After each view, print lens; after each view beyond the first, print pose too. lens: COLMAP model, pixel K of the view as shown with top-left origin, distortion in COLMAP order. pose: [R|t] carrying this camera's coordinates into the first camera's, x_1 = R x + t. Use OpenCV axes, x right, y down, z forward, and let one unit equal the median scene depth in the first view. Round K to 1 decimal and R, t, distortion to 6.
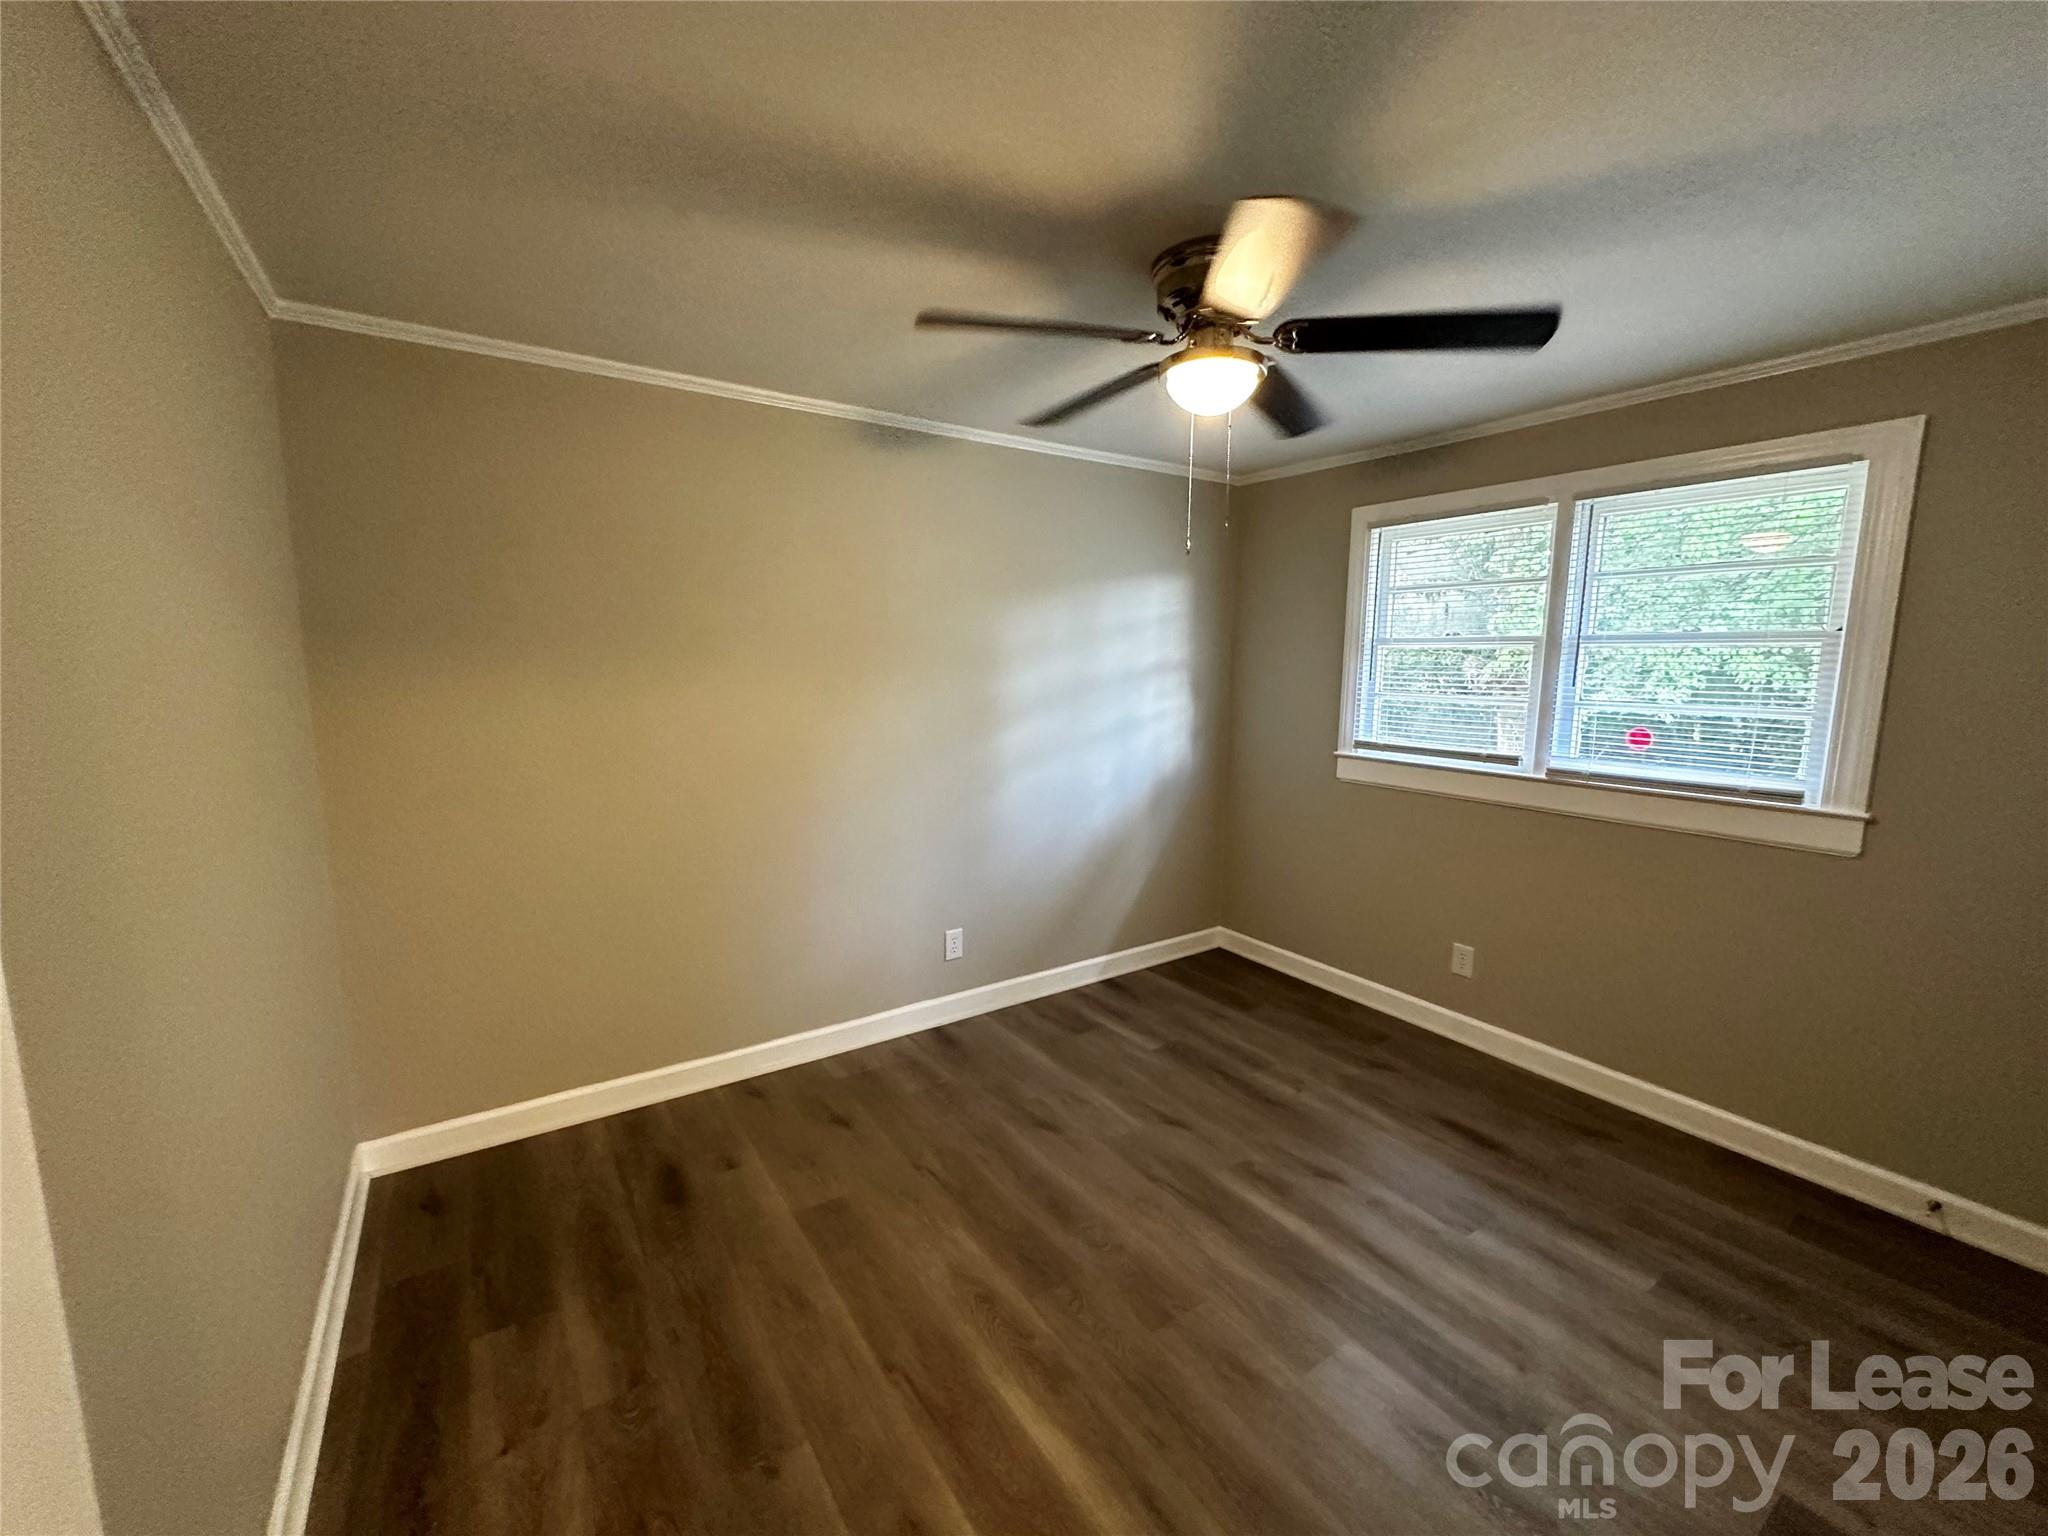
lens RADIAL K [[817.1, 0, 1022.7], [0, 817.1, 767.3], [0, 0, 1]] dist [-0.001957, -0.000134]
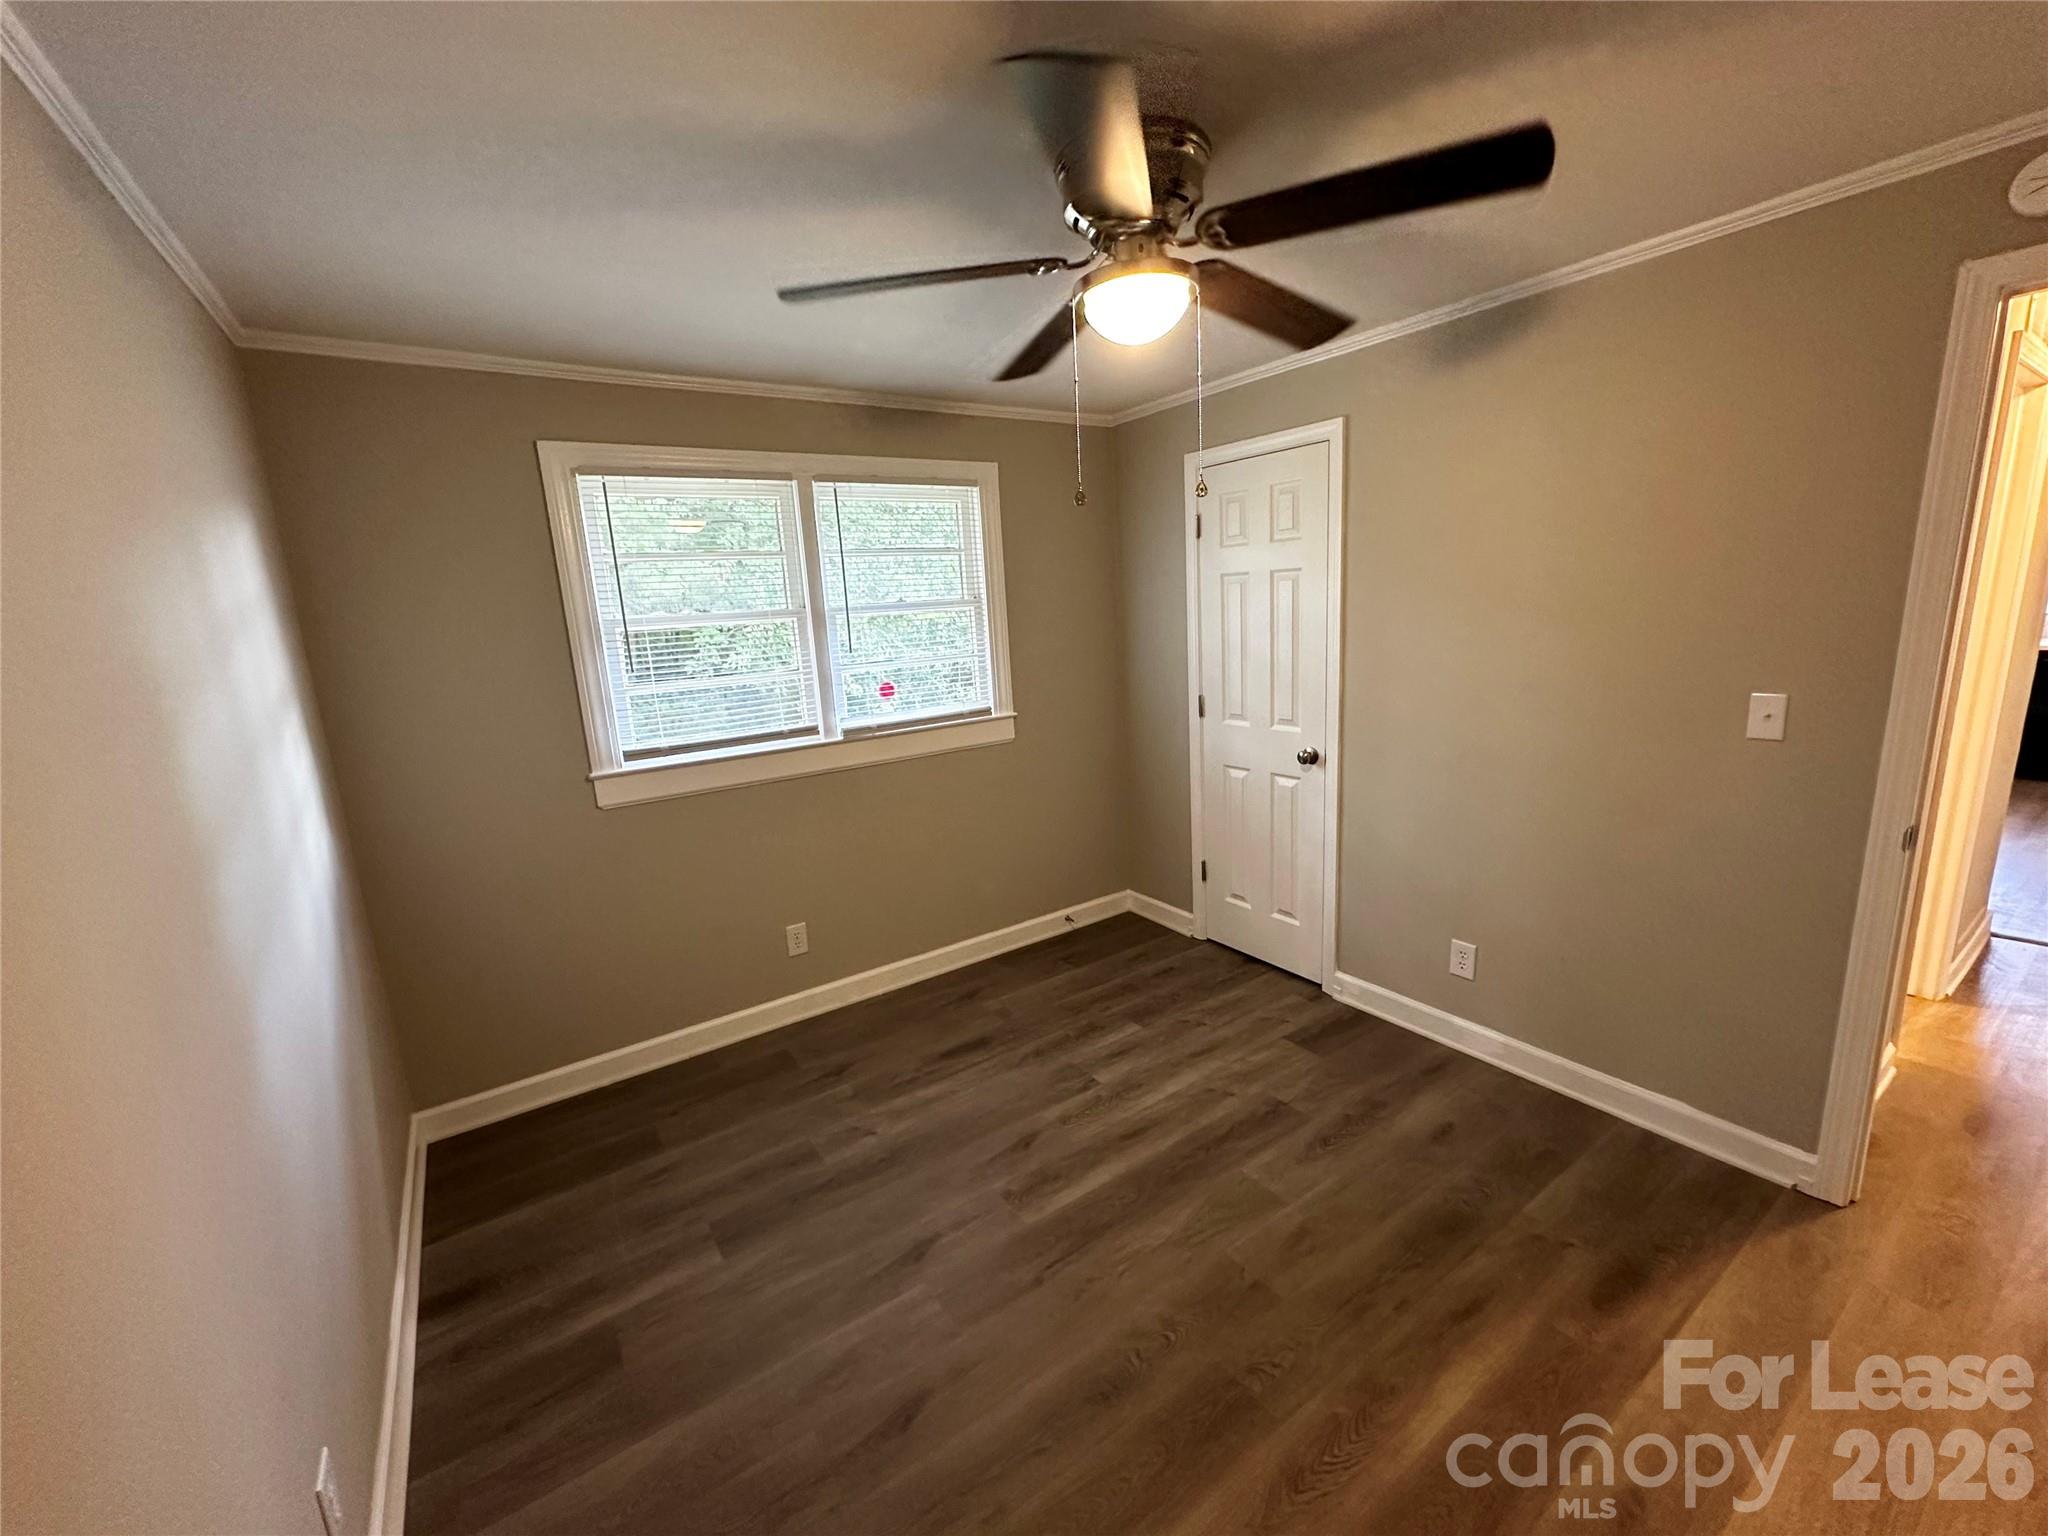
lens RADIAL K [[817.1, 0, 1022.7], [0, 817.1, 767.3], [0, 0, 1]] dist [-0.001957, -0.000134]
pose [[-0.005814, -0.206594, 0.978409, -0.486629], [0.191419, 0.960103, 0.203866, -0.142348], [-0.981491, 0.188471, 0.033964, 0.822571]]
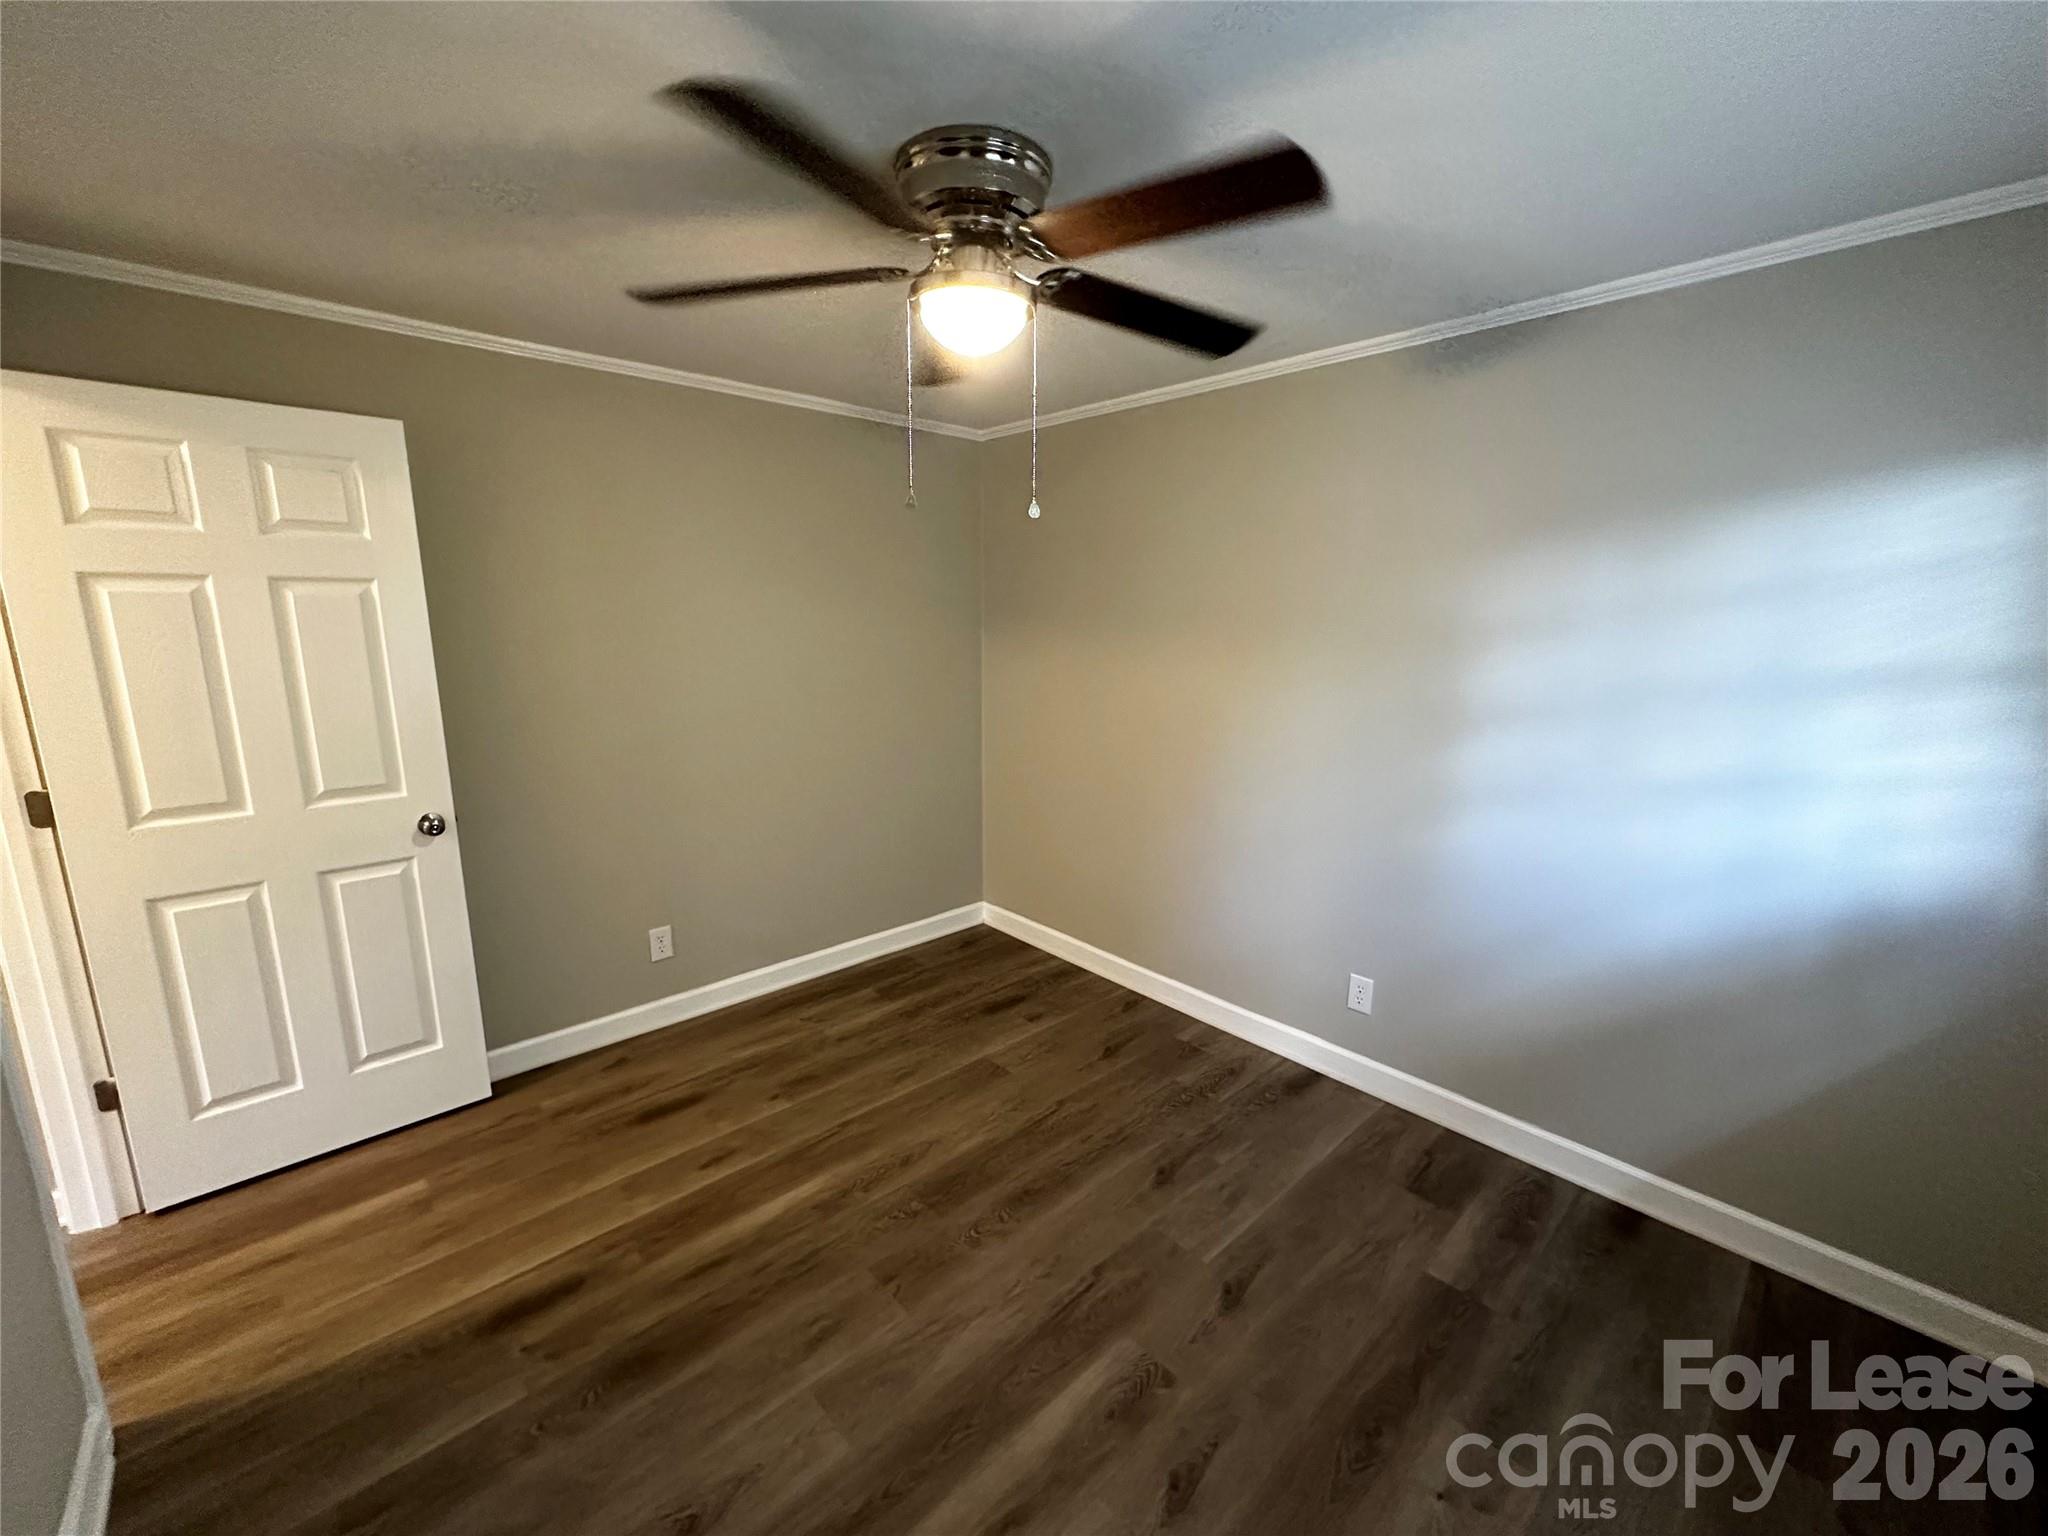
lens RADIAL K [[817.1, 0, 1022.7], [0, 817.1, 767.3], [0, 0, 1]] dist [-0.001957, -0.000134]
pose [[0.153614, 0.182900, -0.971056, 0.793900], [-0.140957, 0.976726, 0.161669, -0.111074], [0.978025, 0.112042, 0.175820, 0.665872]]
